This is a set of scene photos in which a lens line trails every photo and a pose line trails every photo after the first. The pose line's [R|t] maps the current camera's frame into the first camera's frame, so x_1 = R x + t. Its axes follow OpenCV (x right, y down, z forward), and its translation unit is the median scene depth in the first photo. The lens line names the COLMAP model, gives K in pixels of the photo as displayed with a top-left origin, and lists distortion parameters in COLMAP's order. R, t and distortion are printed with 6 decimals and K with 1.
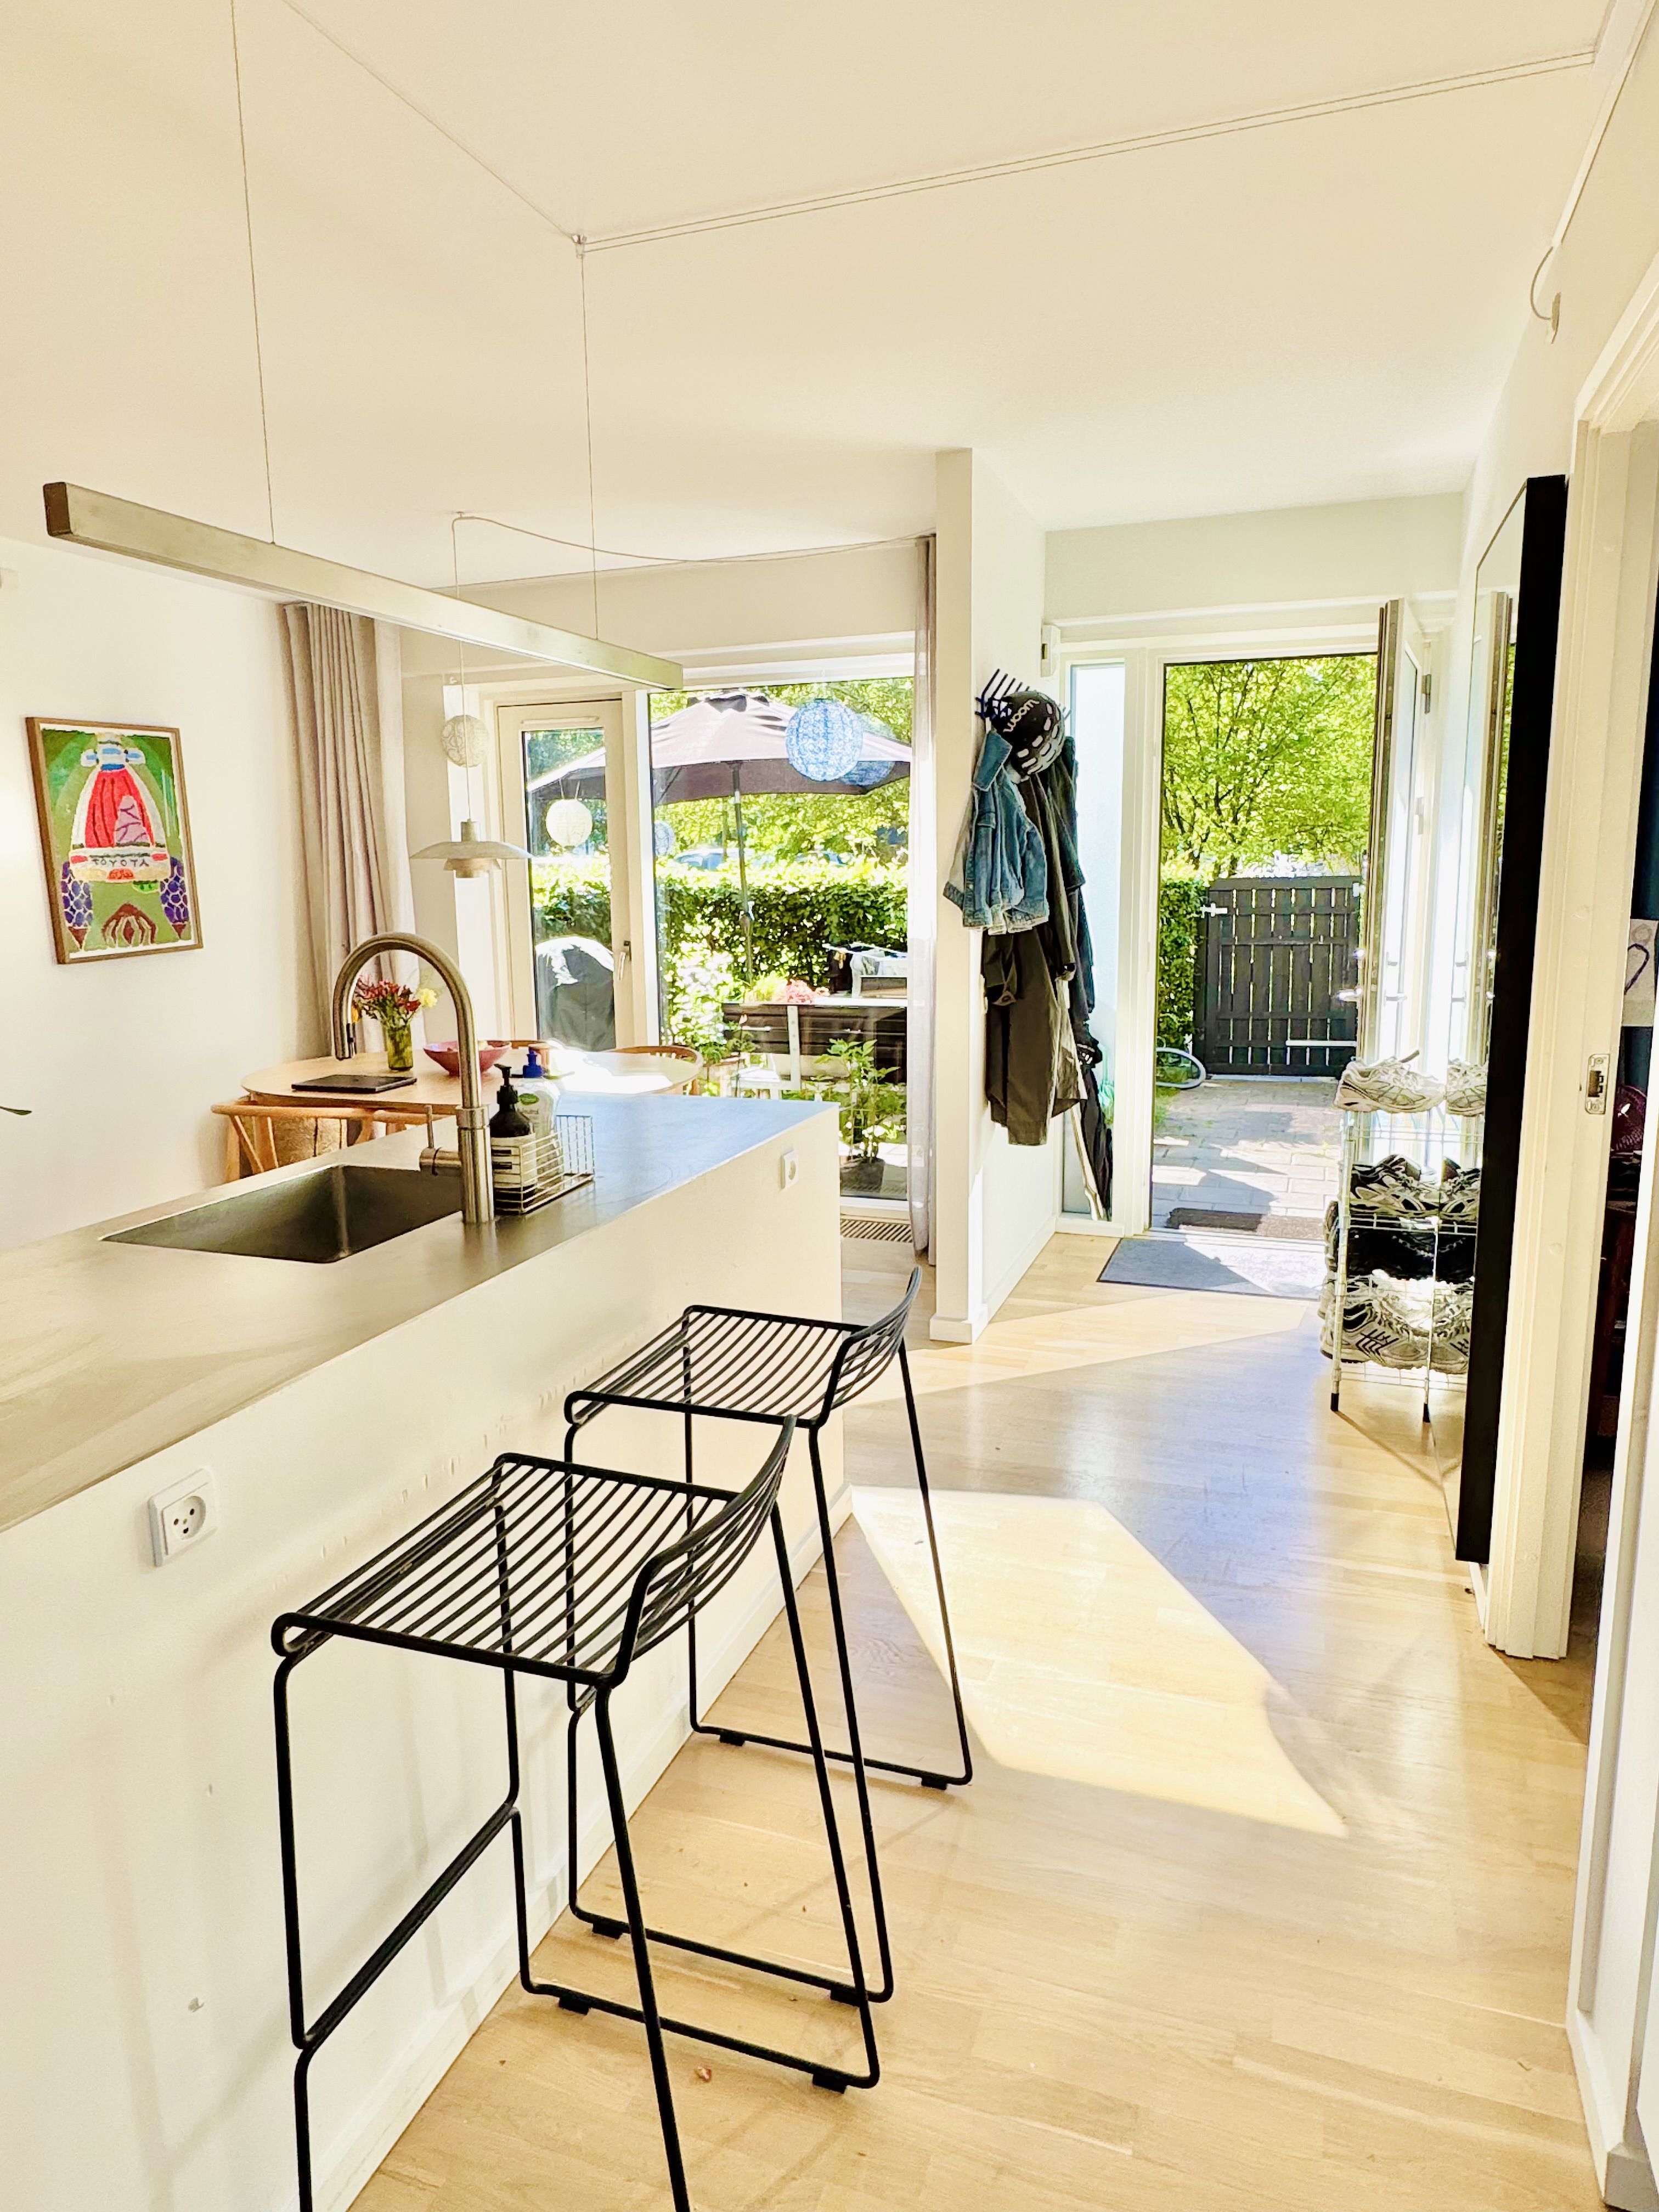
lens RADIAL K [[1362.7, 0, 825.6], [0, 1362.7, 1102.4], [0, 0, 1]] dist [-0.000704, -0.000229]
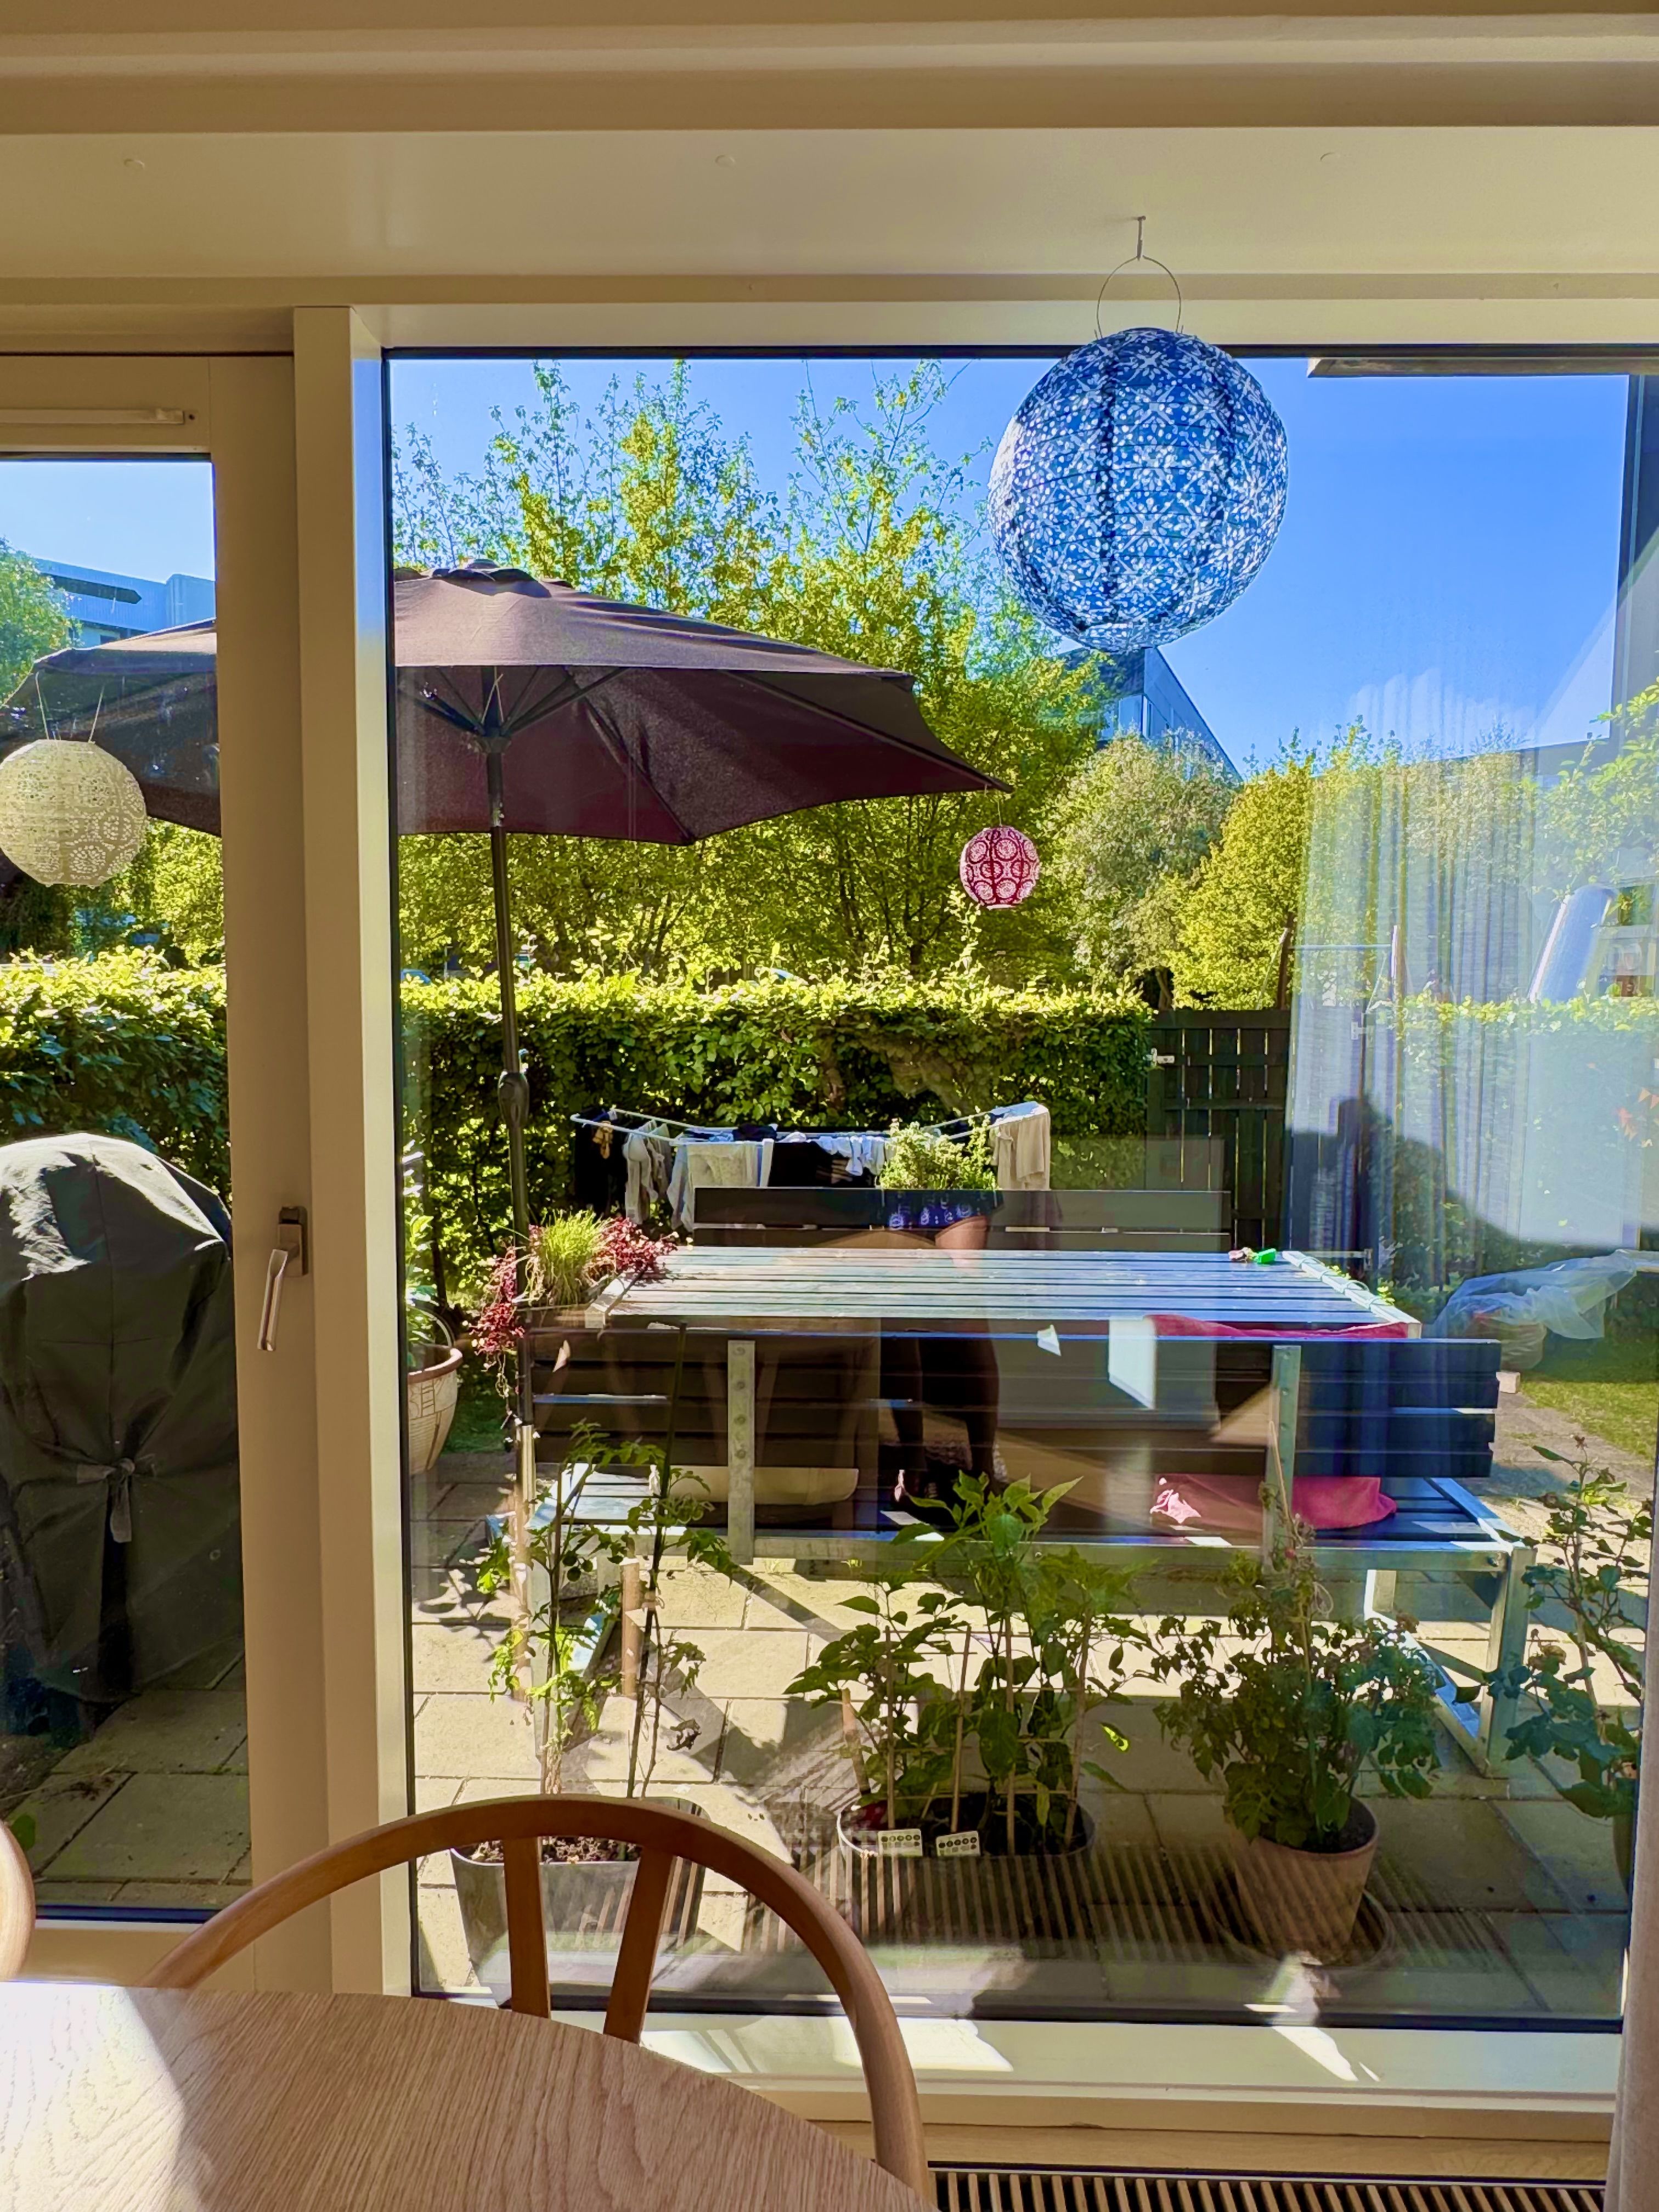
lens RADIAL K [[1362.7, 0, 826.4], [0, 1362.7, 1095.9], [0, 0, 1]] dist [-0.000704, -0.000229]
pose [[0.947908, -0.003301, 0.318527, -0.150099], [0.033820, 0.995338, -0.090330, -0.128534], [-0.316744, 0.096397, 0.943600, 0.804137]]
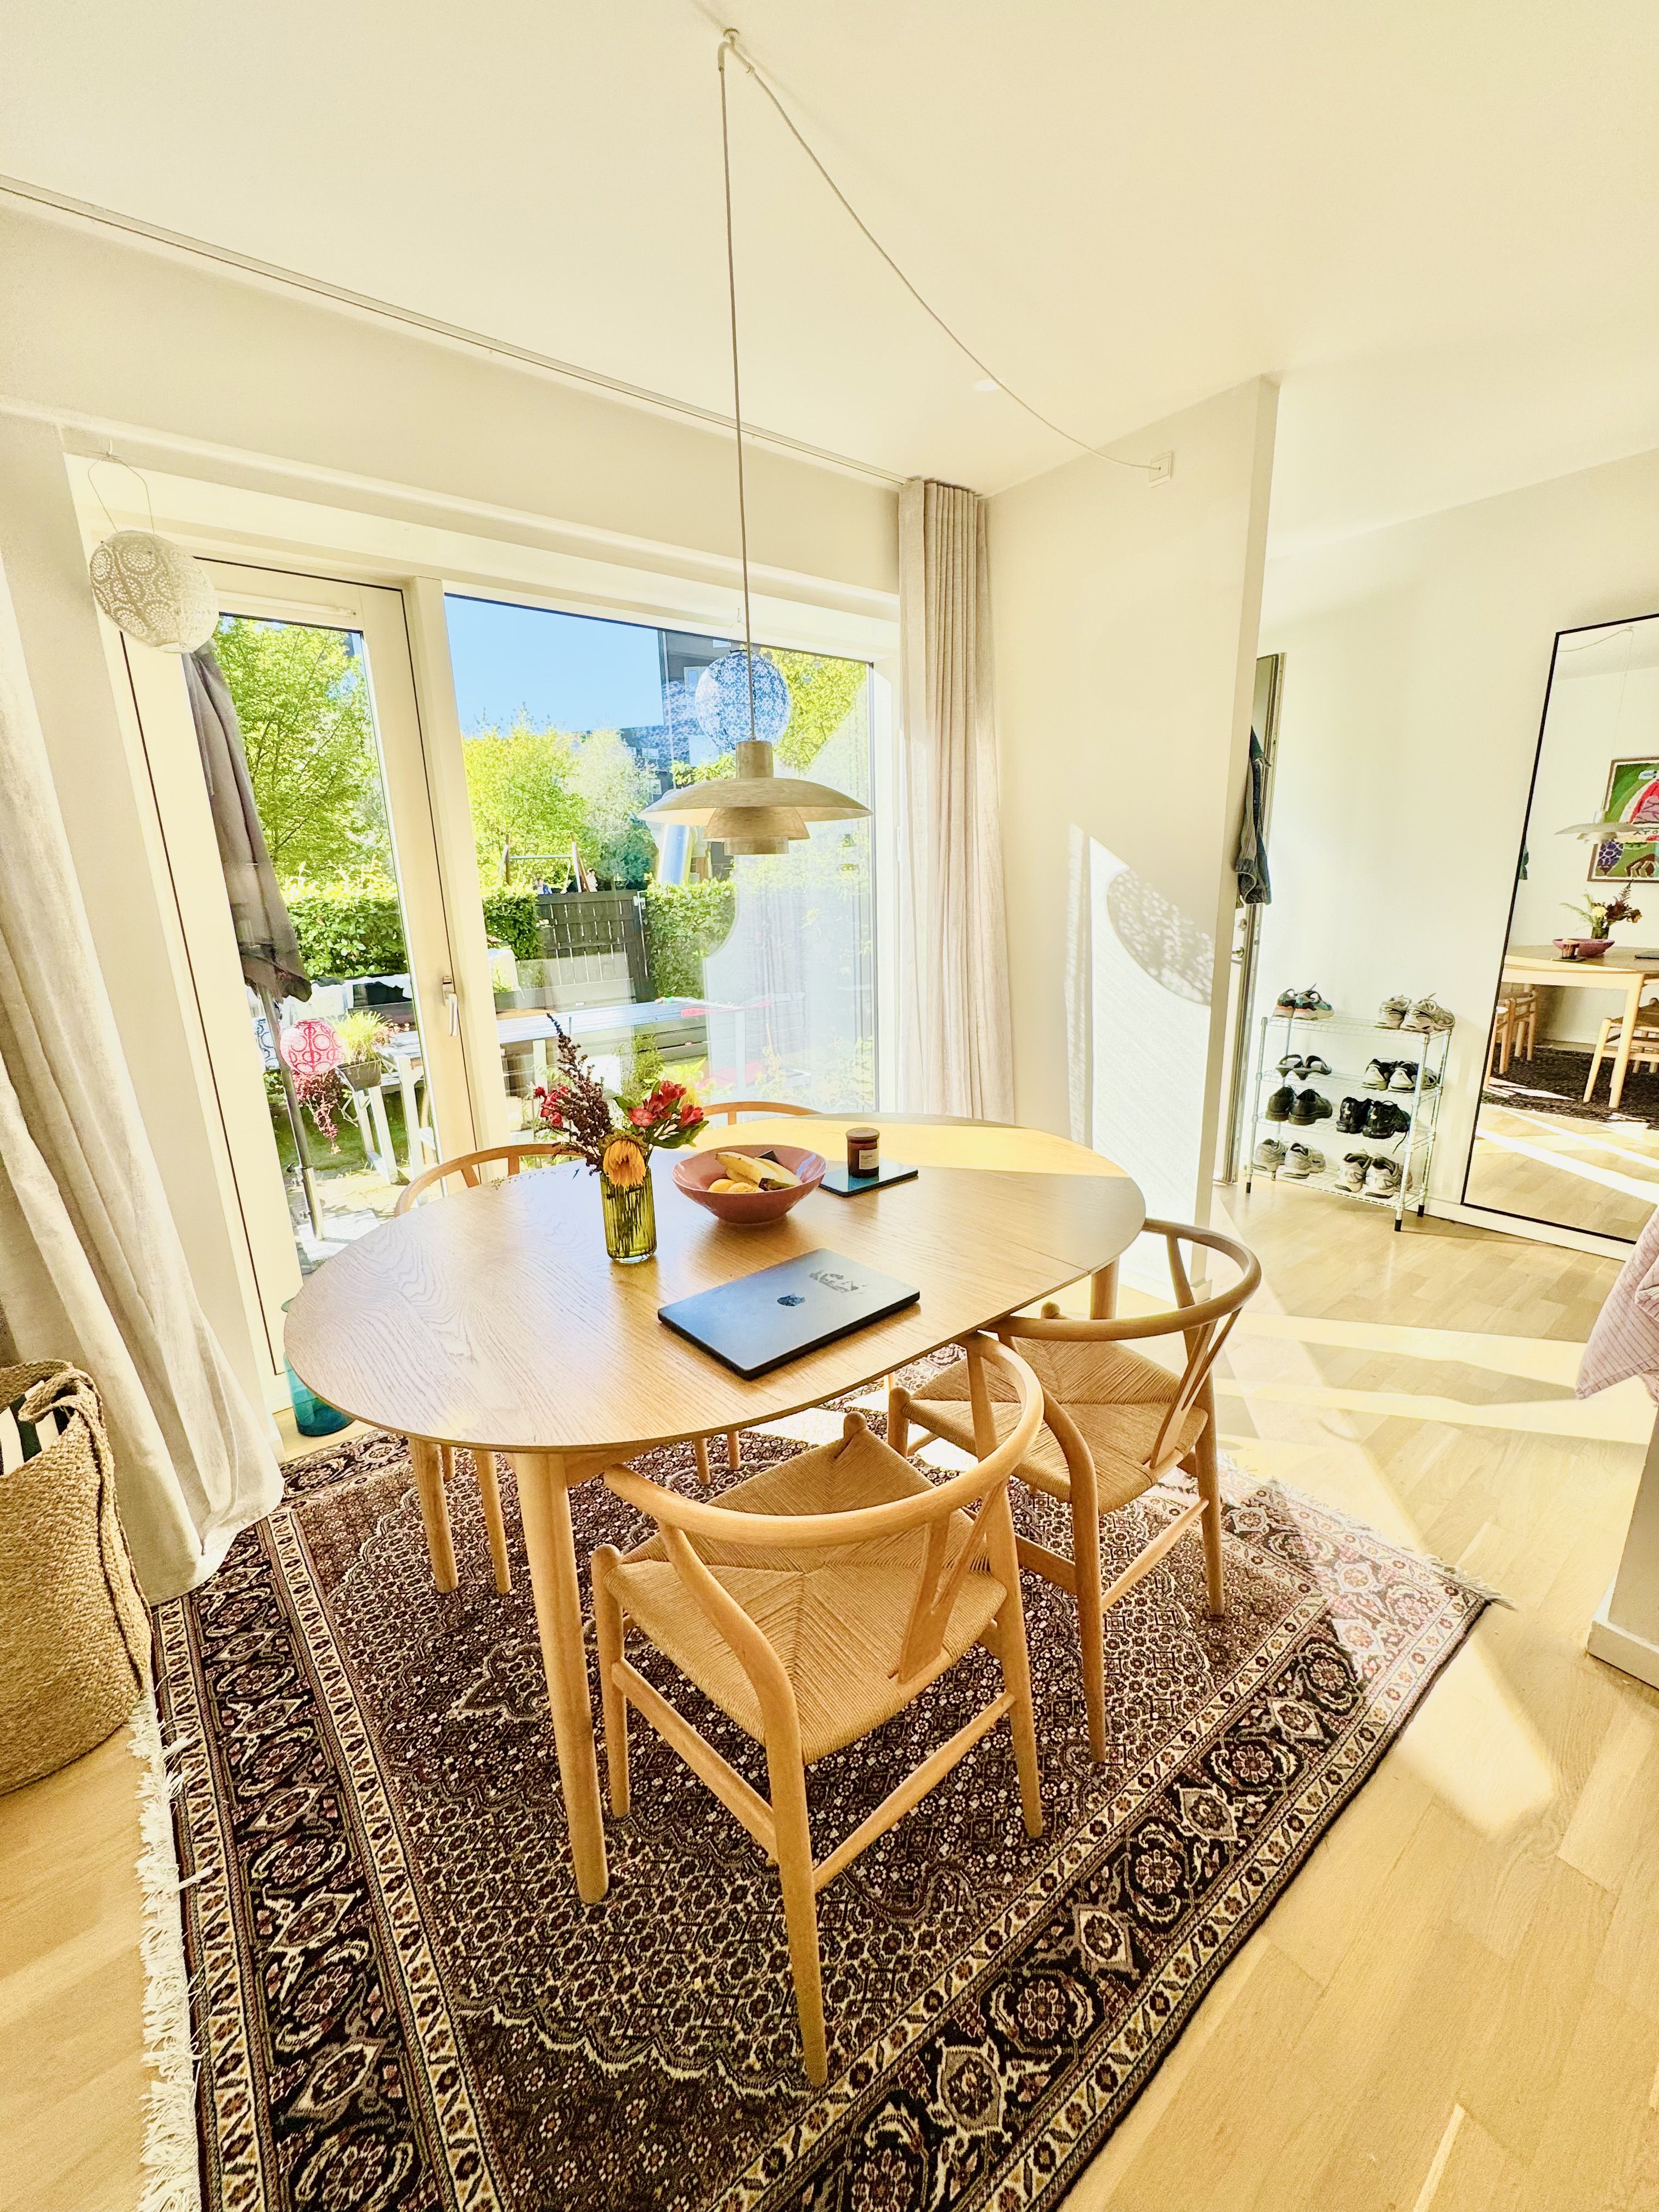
lens RADIAL K [[884.6, 0, 829.6], [0, 884.6, 1106.1], [0, 0, 1]] dist [-0.000759, 0.000673]
pose [[0.521654, -0.214571, 0.825734, -0.482594], [0.168966, 0.974669, 0.146528, -0.101912], [-0.836258, 0.063084, 0.544695, 0.703635]]
